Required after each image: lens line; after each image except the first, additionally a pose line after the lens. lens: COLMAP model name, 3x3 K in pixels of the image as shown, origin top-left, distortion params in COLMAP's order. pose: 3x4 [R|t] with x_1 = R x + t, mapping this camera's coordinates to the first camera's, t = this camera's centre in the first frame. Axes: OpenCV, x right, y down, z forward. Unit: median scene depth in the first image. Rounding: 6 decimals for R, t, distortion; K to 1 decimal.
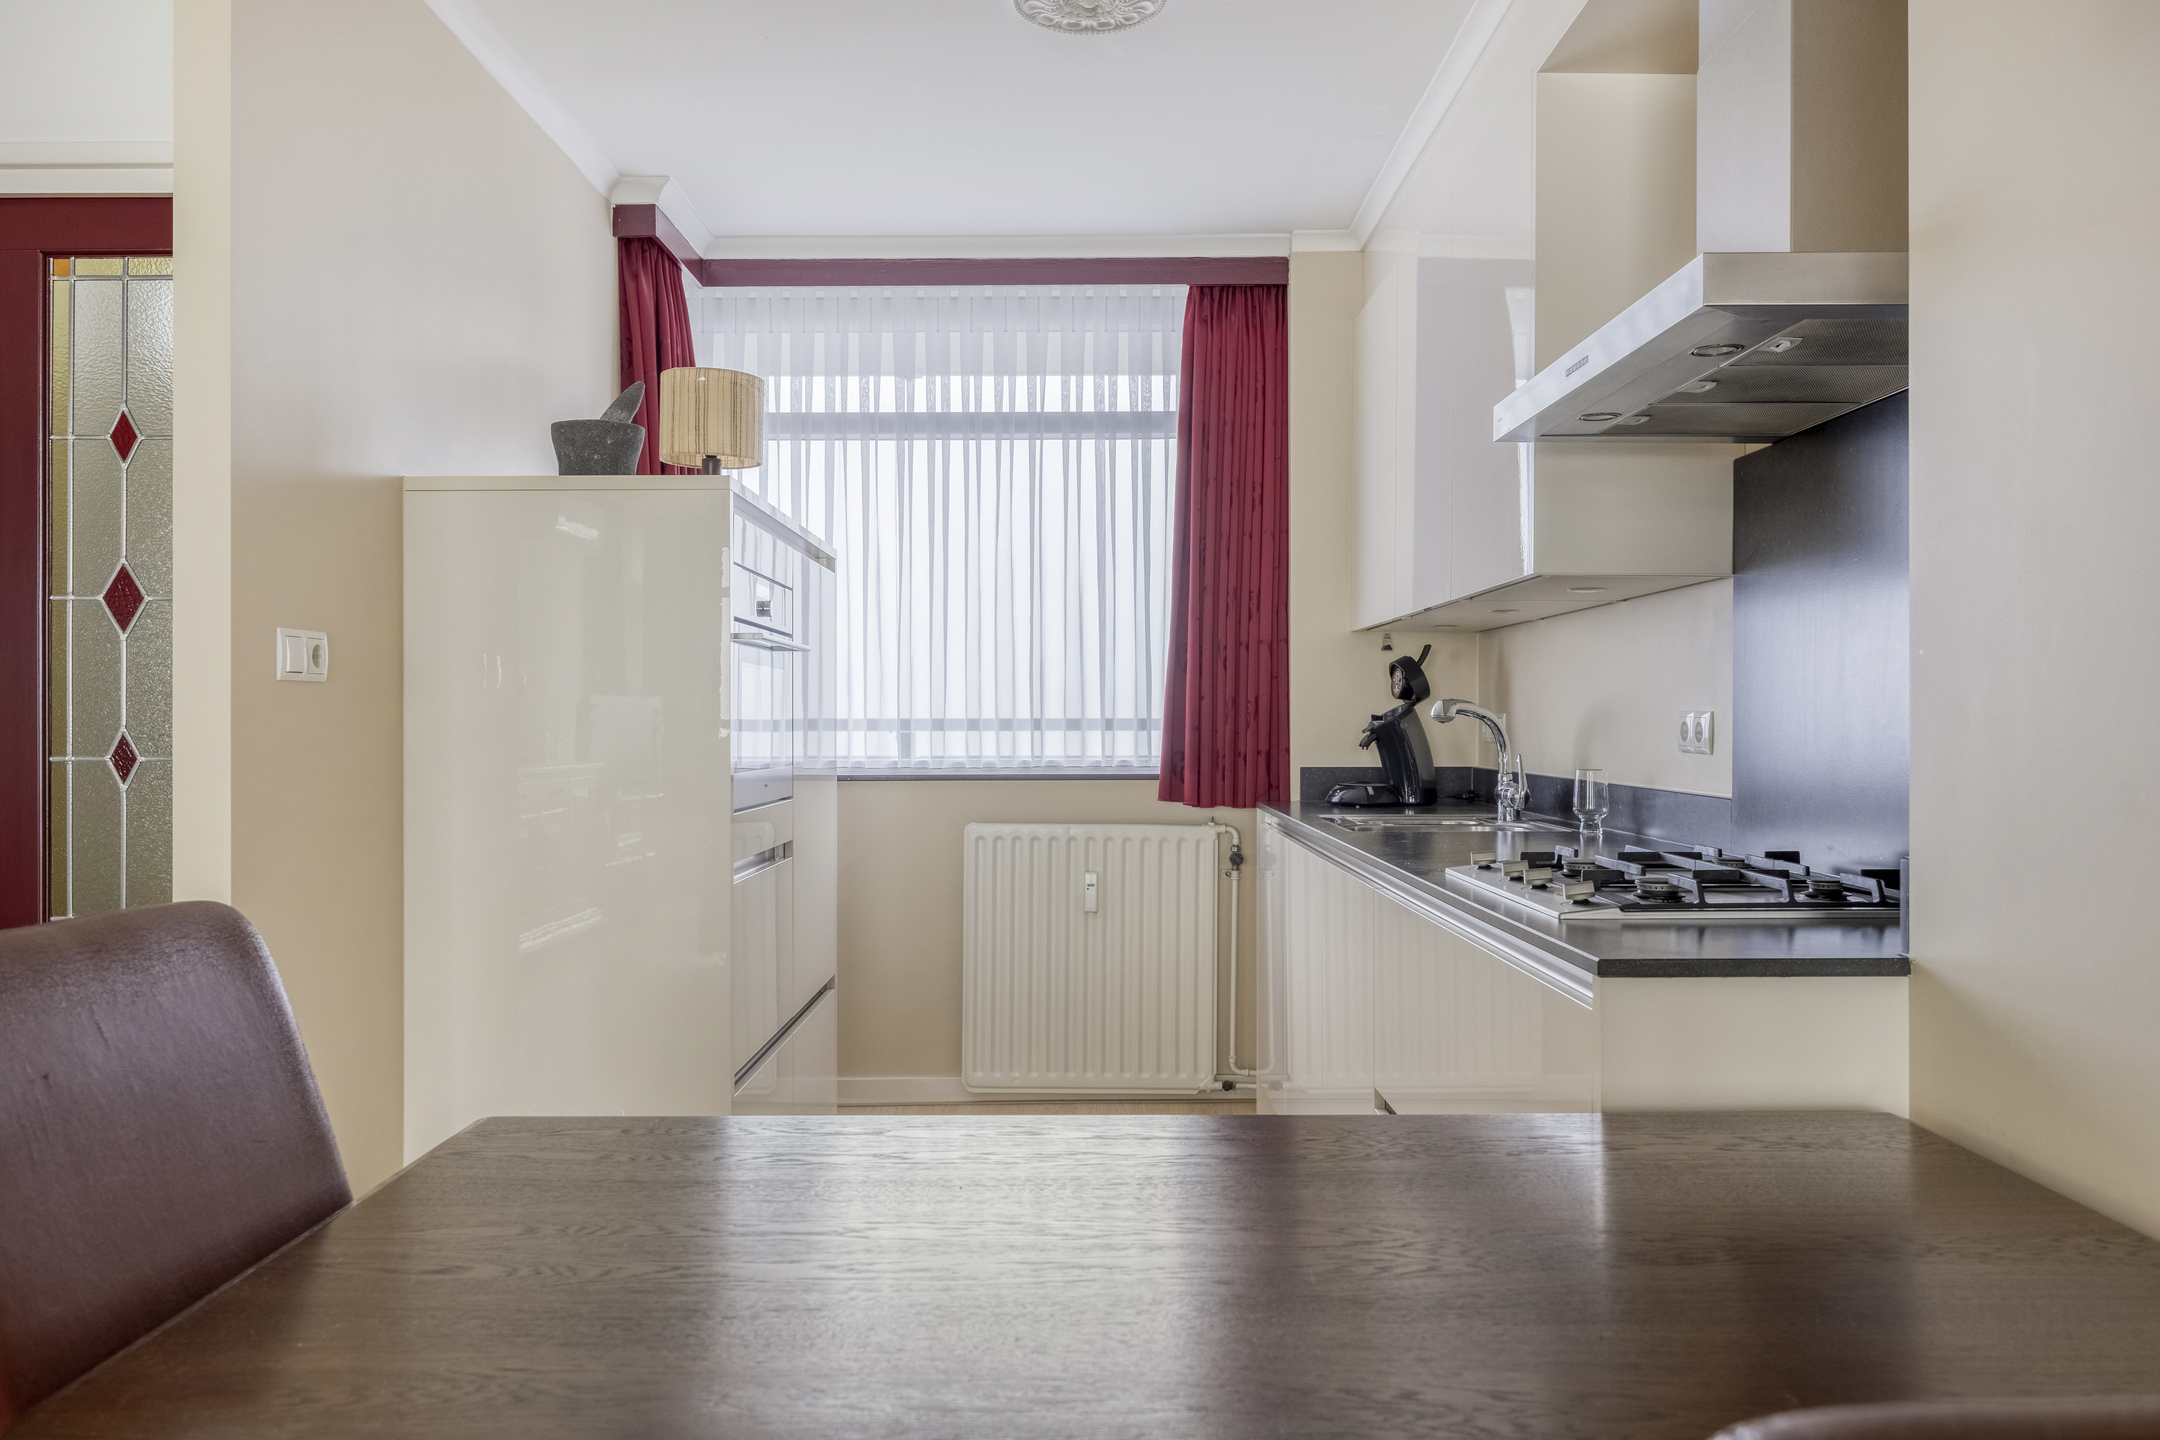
lens RADIAL K [[1660.6, 0, 1080.0], [0, 1660.6, 720.0], [0, 0, 1]] dist [0.077531, 0.000332]
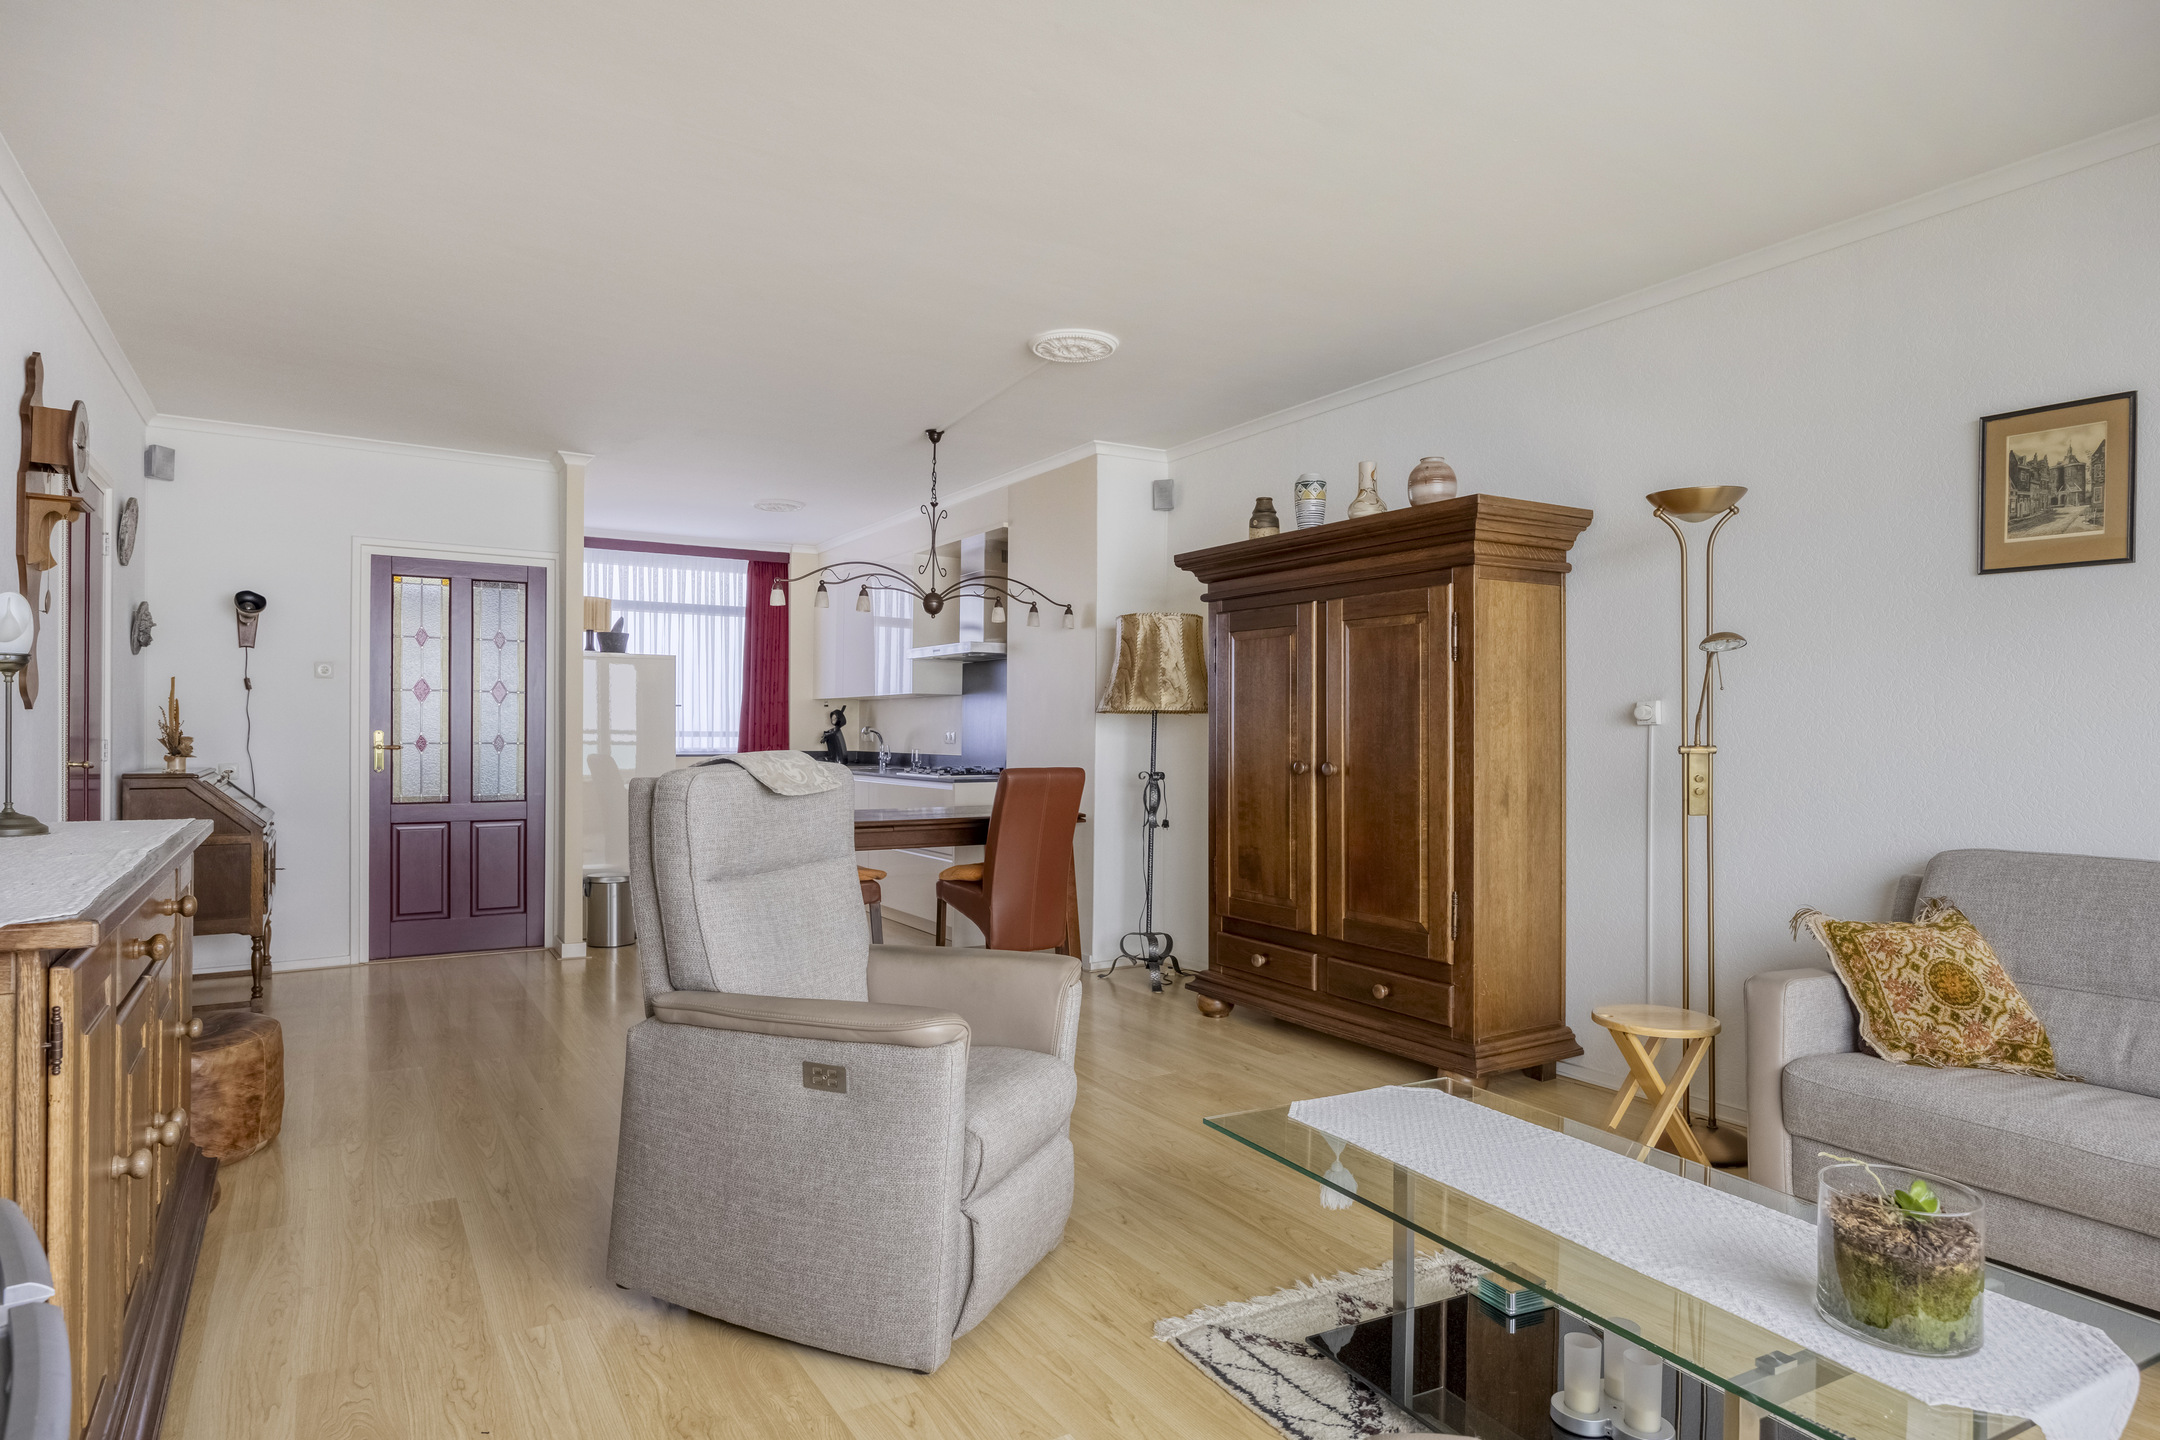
lens RADIAL K [[1250.4, 0, 1080.0], [0, 1250.4, 720.0], [0, 0, 1]] dist [-0.001232, -0.000188]
pose [[0.854859, 0.016046, 0.518612, -0.496196], [-0.008404, 0.999819, -0.017082, 0.009566], [-0.518792, 0.010245, 0.854839, -0.894574]]
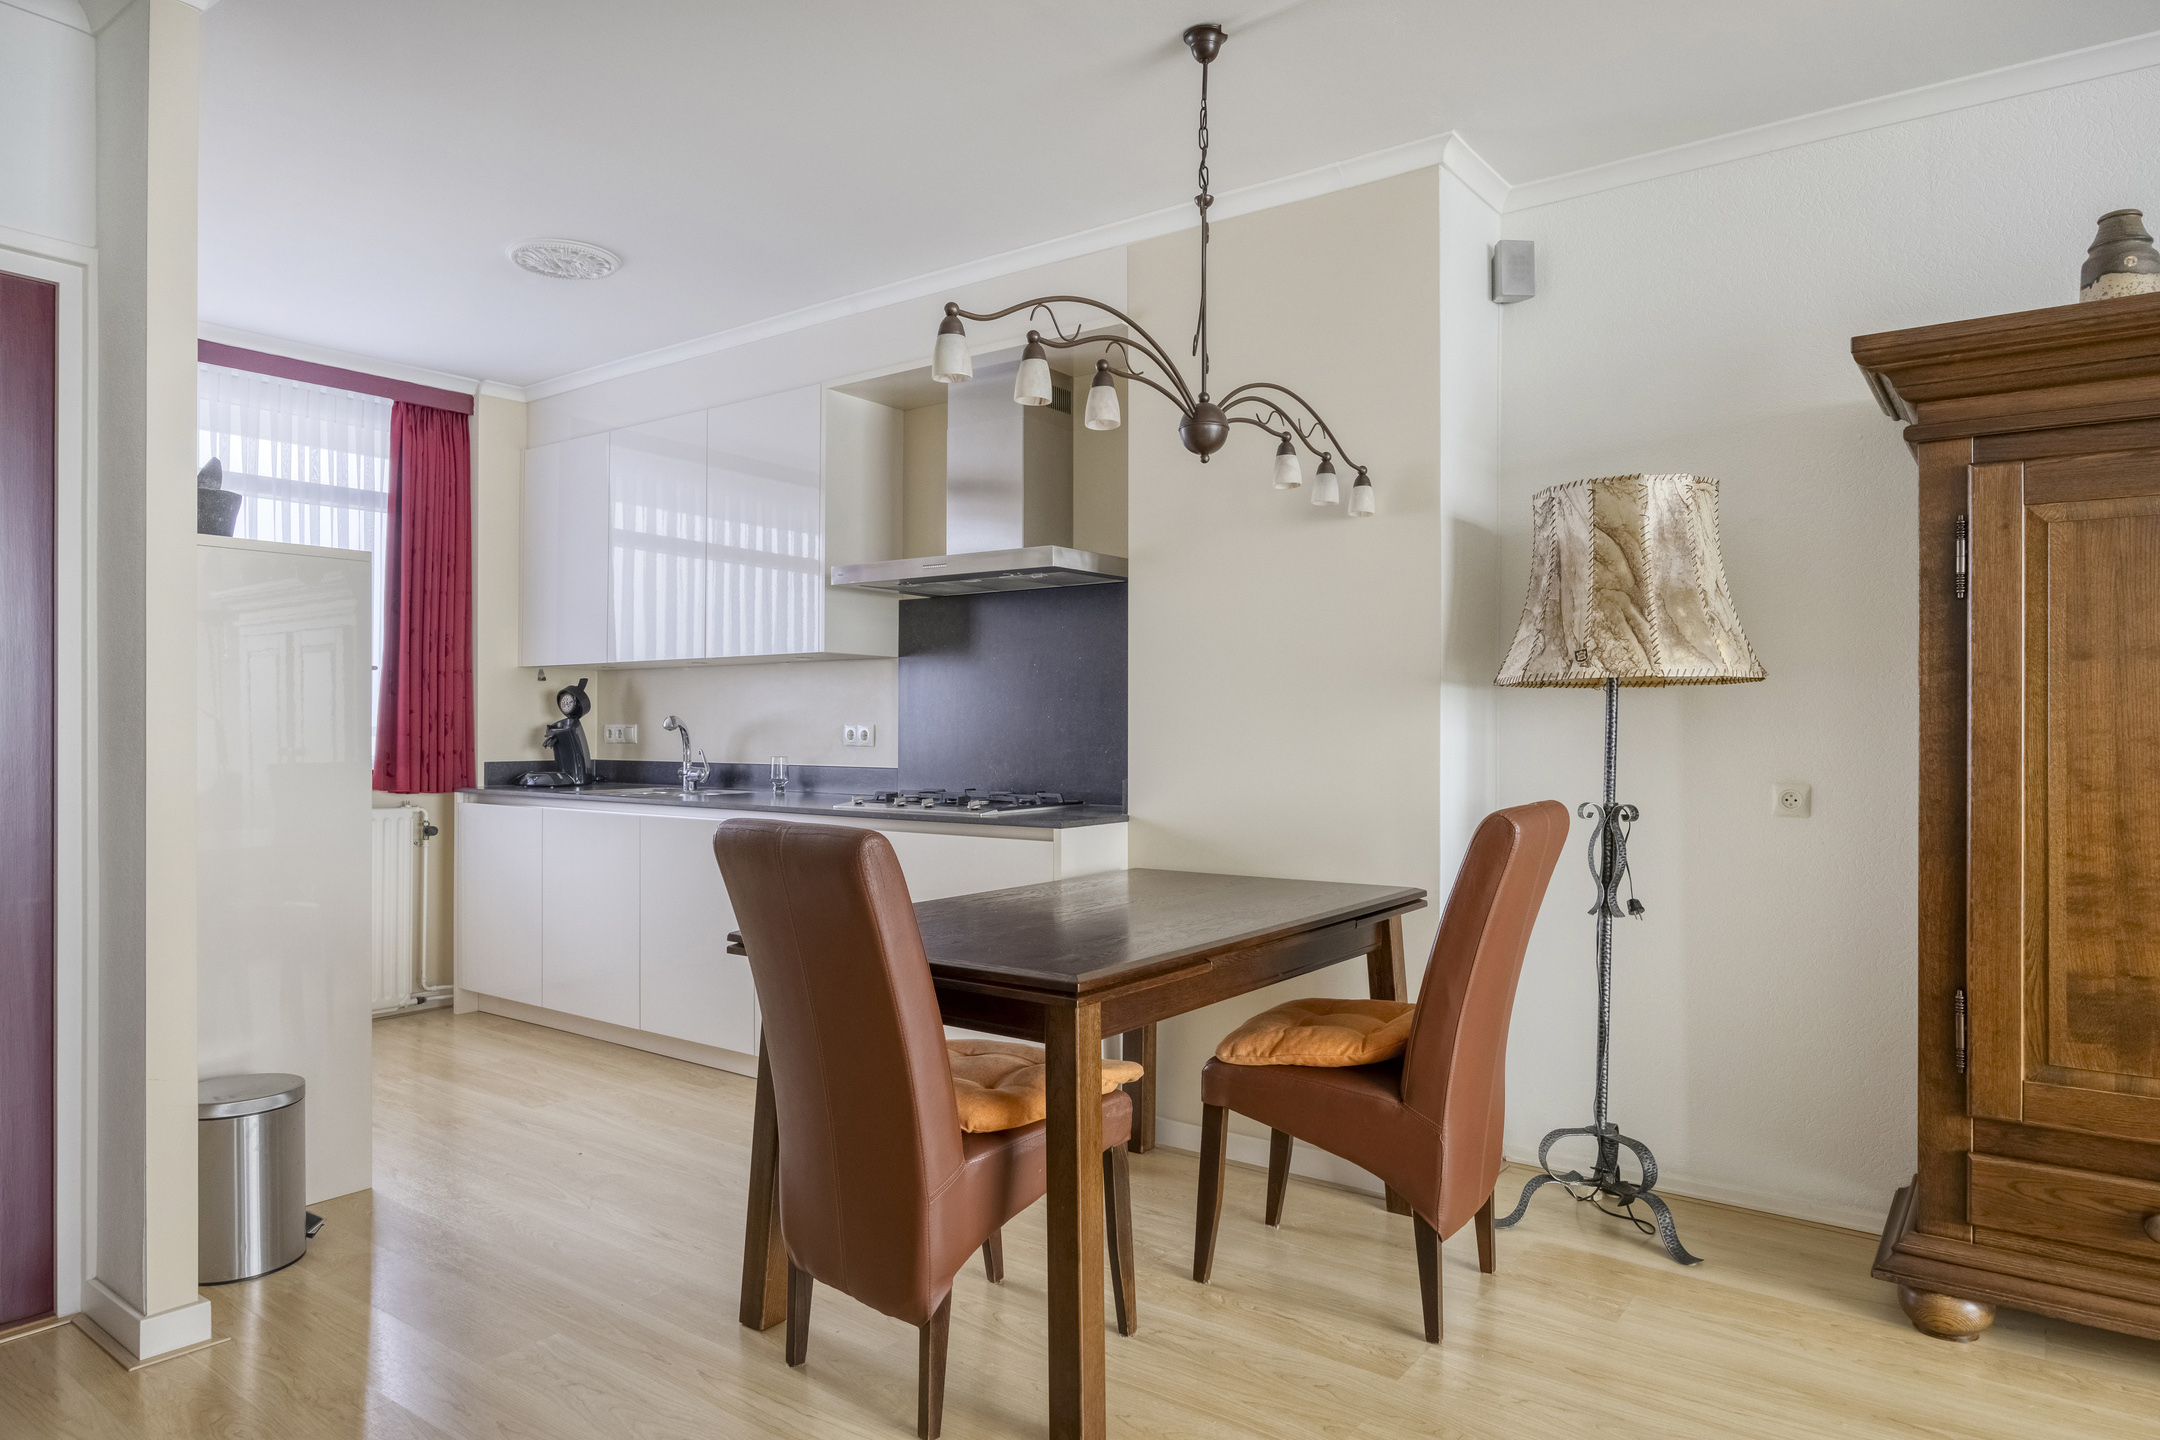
lens RADIAL K [[1332.3, 0, 1080.0], [0, 1332.3, 720.0], [0, 0, 1]] dist [0.002711, -0.001473]
pose [[0.591910, 0.013047, 0.805898, -0.474012], [-0.002062, 0.999890, -0.014673, 0.008577], [-0.806001, 0.007023, 0.591872, -0.064939]]
